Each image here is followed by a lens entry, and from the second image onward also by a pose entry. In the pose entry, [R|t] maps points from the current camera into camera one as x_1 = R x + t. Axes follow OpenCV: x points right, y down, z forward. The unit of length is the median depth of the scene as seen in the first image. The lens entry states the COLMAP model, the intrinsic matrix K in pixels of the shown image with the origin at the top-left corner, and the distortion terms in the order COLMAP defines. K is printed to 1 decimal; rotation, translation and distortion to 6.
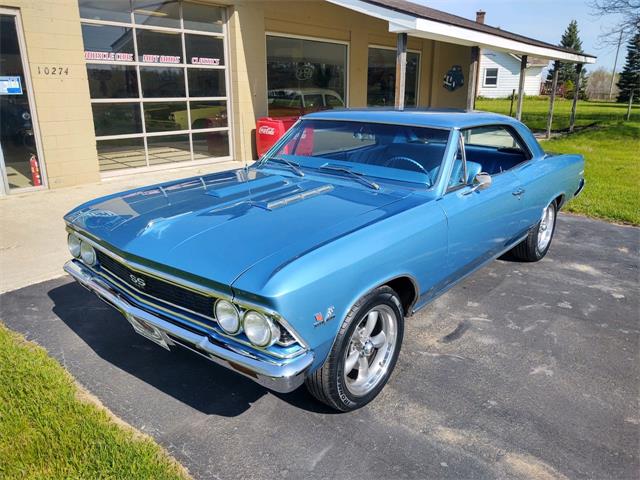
lens RADIAL K [[488.7, 0, 326.2], [0, 488.7, 239.5], [0, 0, 1]] dist [0.013733, -0.023134]
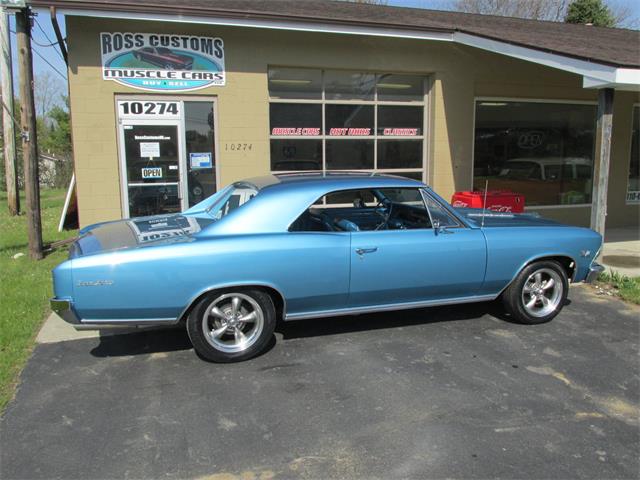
lens RADIAL K [[535.1, 0, 322.8], [0, 535.1, 238.4], [0, 0, 1]] dist [-0.037608, 0.015502]
pose [[0.833205, 0.070488, -0.548454, 0.265924], [-0.149246, 0.983699, -0.100307, -0.048543], [0.532443, 0.165431, 0.830143, 0.133611]]
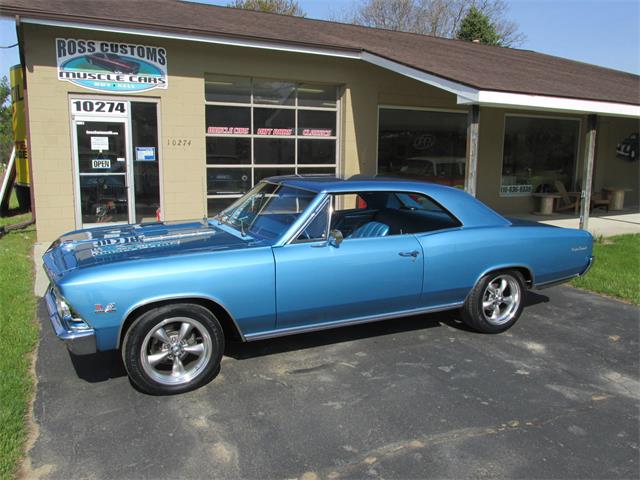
lens RADIAL K [[535.1, 0, 322.4], [0, 535.1, 238.5], [0, 0, 1]] dist [-0.037608, 0.015502]
pose [[0.913445, 0.068262, -0.401196, 0.342286], [-0.125578, 0.985002, -0.118324, 0.016285], [0.387102, 0.158464, 0.908318, -0.068952]]
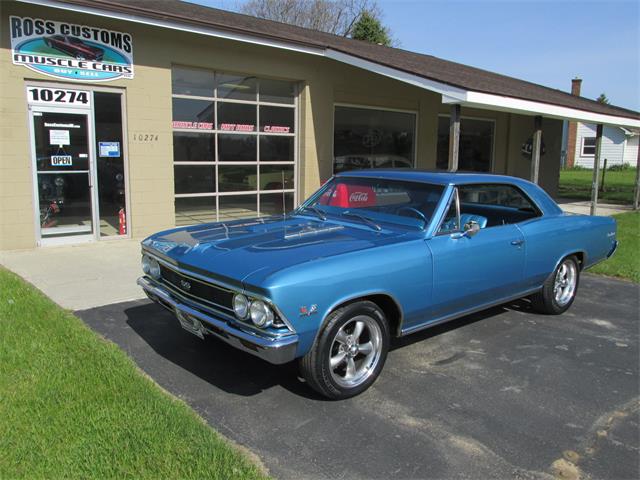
lens RADIAL K [[535.1, 0, 322.3], [0, 535.1, 240.3], [0, 0, 1]] dist [-0.037608, 0.015502]
pose [[0.985269, 0.035225, -0.167343, 0.077048], [-0.058660, 0.988800, -0.137238, 0.046540], [0.160634, 0.145033, 0.976300, -0.134948]]
